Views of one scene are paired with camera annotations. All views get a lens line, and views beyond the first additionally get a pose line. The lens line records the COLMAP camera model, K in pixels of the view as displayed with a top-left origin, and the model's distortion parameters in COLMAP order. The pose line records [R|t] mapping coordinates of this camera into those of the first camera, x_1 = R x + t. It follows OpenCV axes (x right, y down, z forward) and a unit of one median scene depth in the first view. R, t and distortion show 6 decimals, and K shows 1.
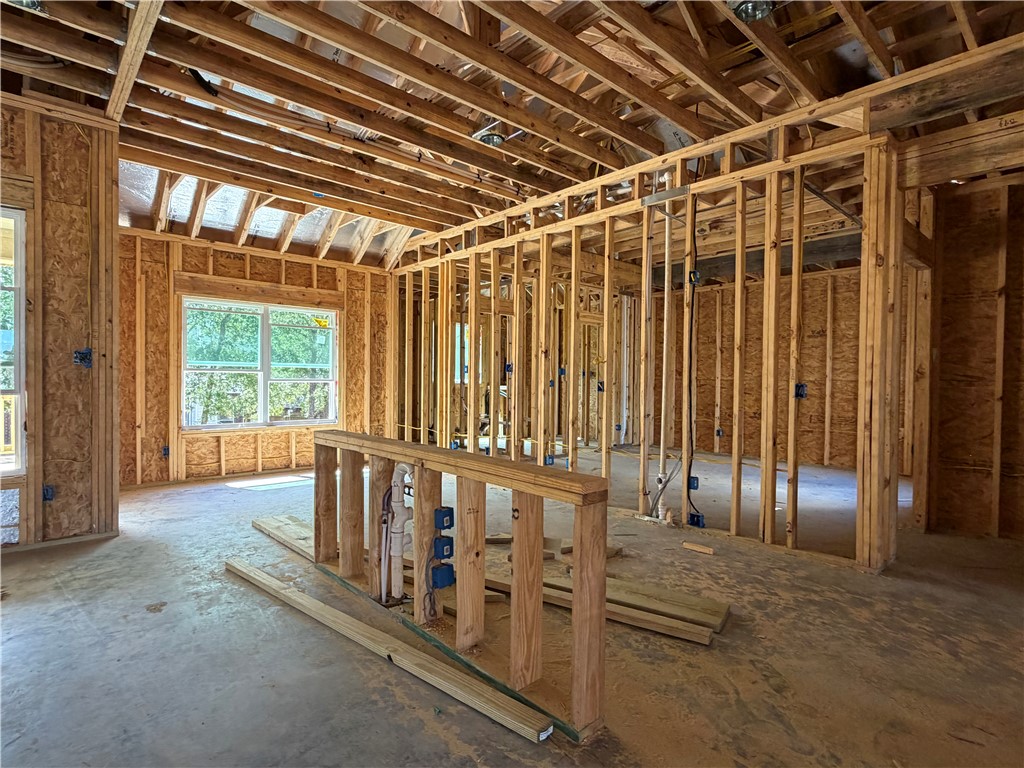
lens RADIAL K [[530.9, 0, 512.4], [0, 530.9, 385.1], [0, 0, 1]] dist [-0.000552, -0.000254]
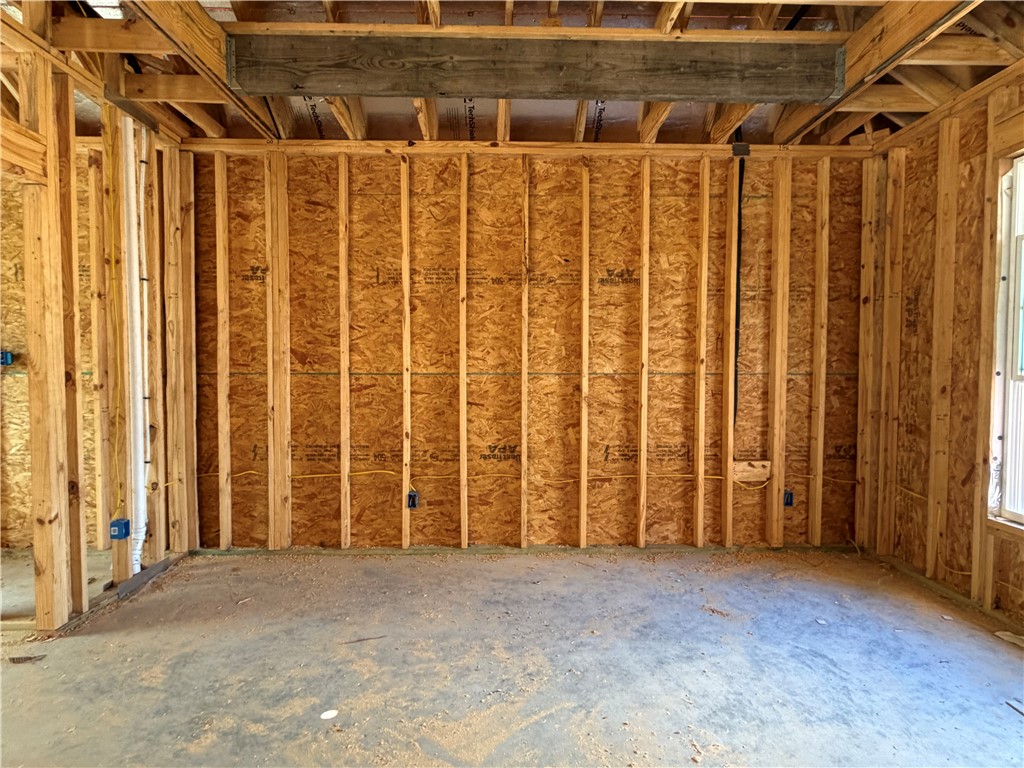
lens RADIAL K [[530.9, 0, 512.7], [0, 530.9, 383.0], [0, 0, 1]] dist [-0.000552, -0.000254]
pose [[0.655672, -0.038235, 0.754077, 0.137893], [0.014962, 0.999179, 0.037653, -0.019119], [-0.754898, -0.013405, 0.655706, 0.721348]]
